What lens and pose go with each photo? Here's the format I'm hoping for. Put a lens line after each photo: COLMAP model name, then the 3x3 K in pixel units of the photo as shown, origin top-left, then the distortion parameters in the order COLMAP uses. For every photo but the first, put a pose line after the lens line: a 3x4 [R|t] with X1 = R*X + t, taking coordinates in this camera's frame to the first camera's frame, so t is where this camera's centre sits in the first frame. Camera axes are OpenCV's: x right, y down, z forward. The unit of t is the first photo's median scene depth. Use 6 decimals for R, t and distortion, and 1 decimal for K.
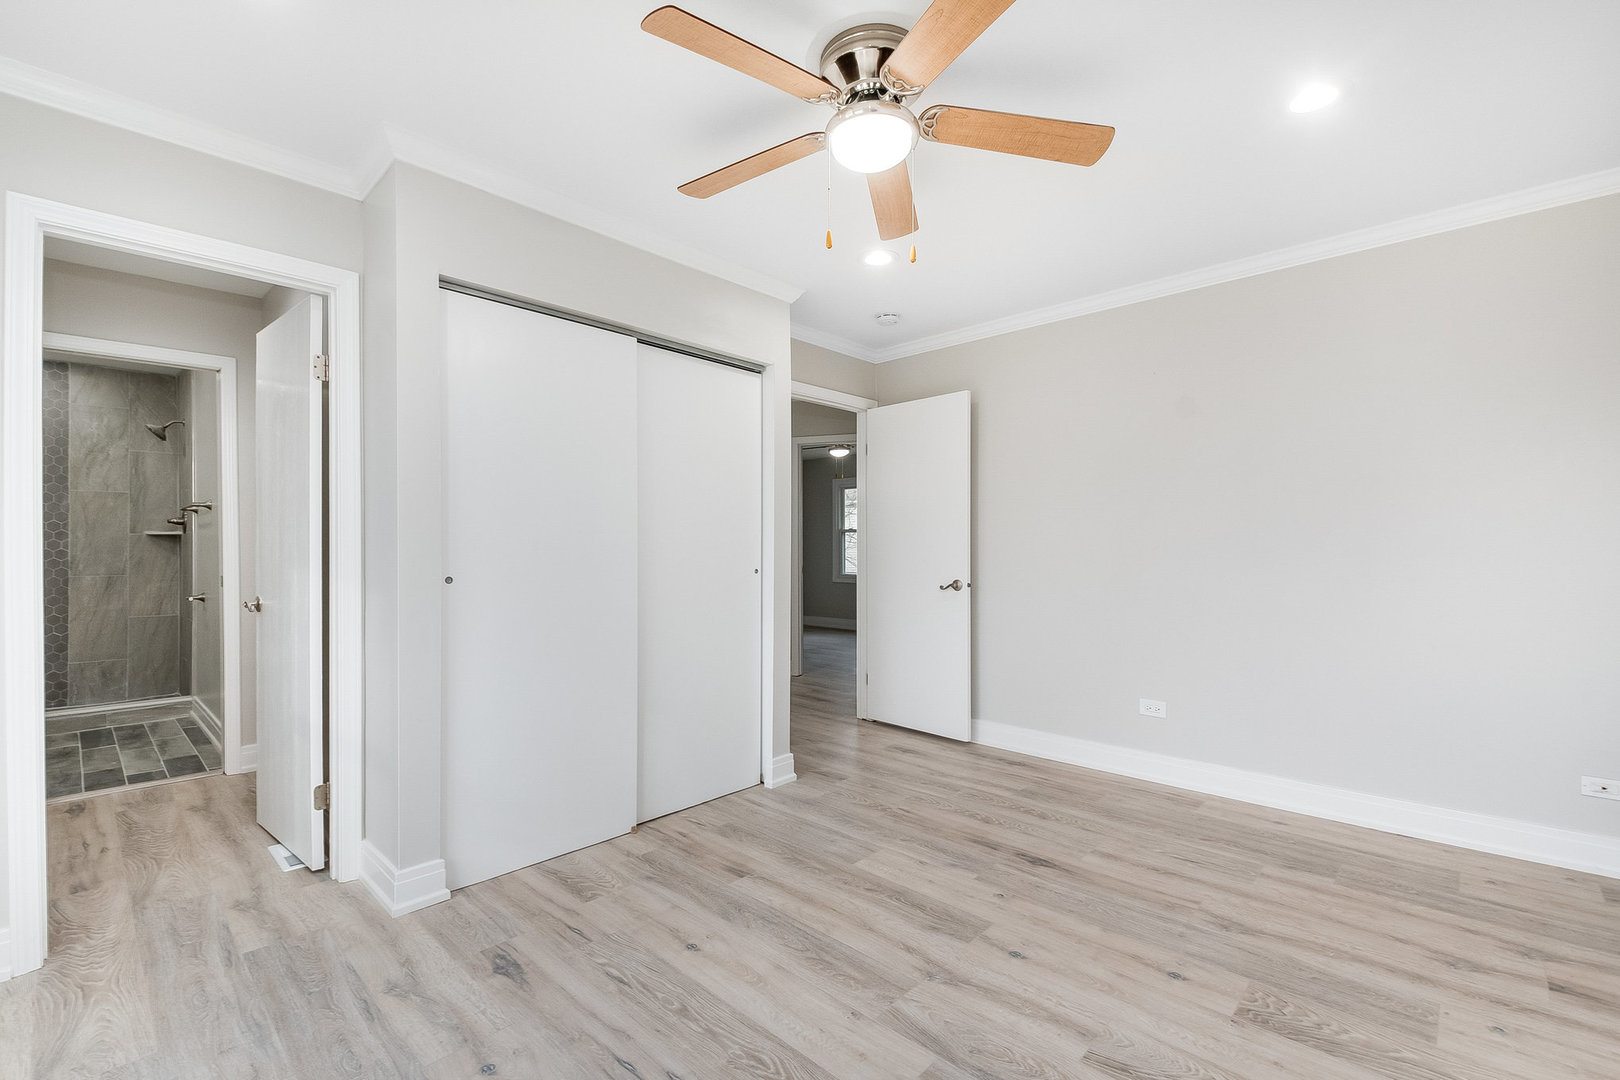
lens RADIAL K [[711.2, 0, 816.4], [0, 711.2, 543.4], [0, 0, 1]] dist [0.002009, -0.010482]
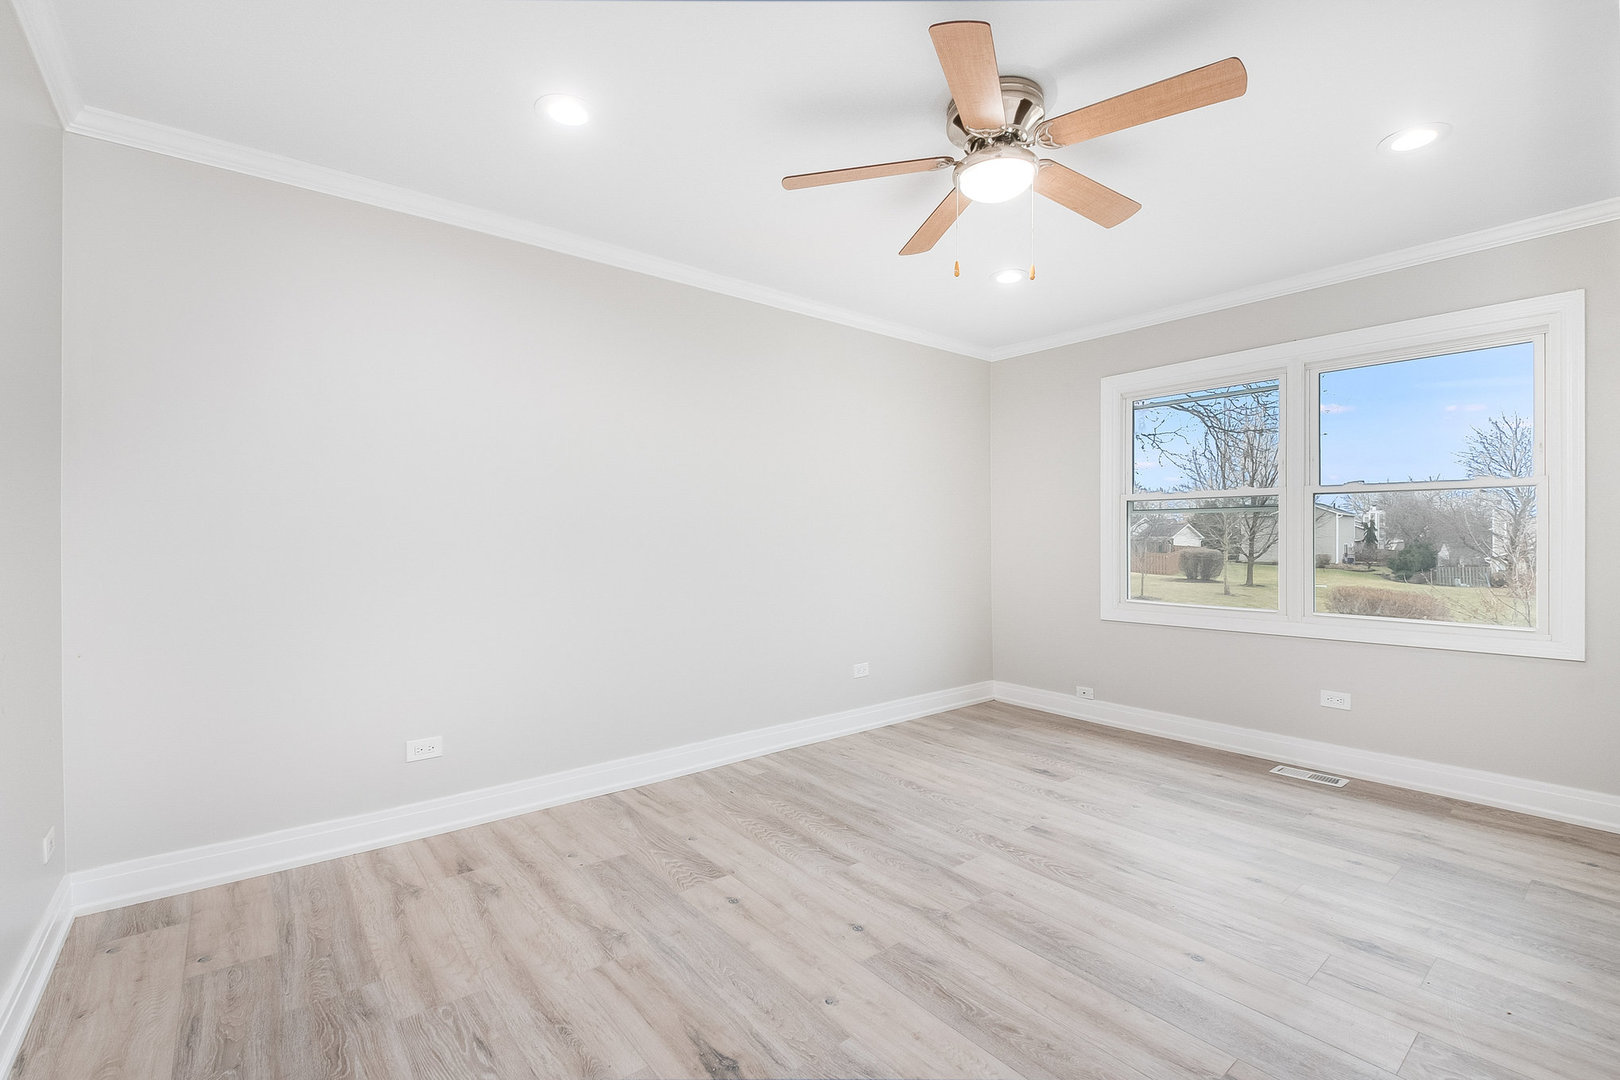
lens RADIAL K [[711.2, 0, 816.4], [0, 711.2, 543.4], [0, 0, 1]] dist [0.002009, -0.010482]
pose [[-0.990971, 0.002286, 0.134057, 0.167159], [0.002564, 0.999995, 0.001906, 0.012402], [-0.134052, 0.002232, -0.990972, 1.699769]]
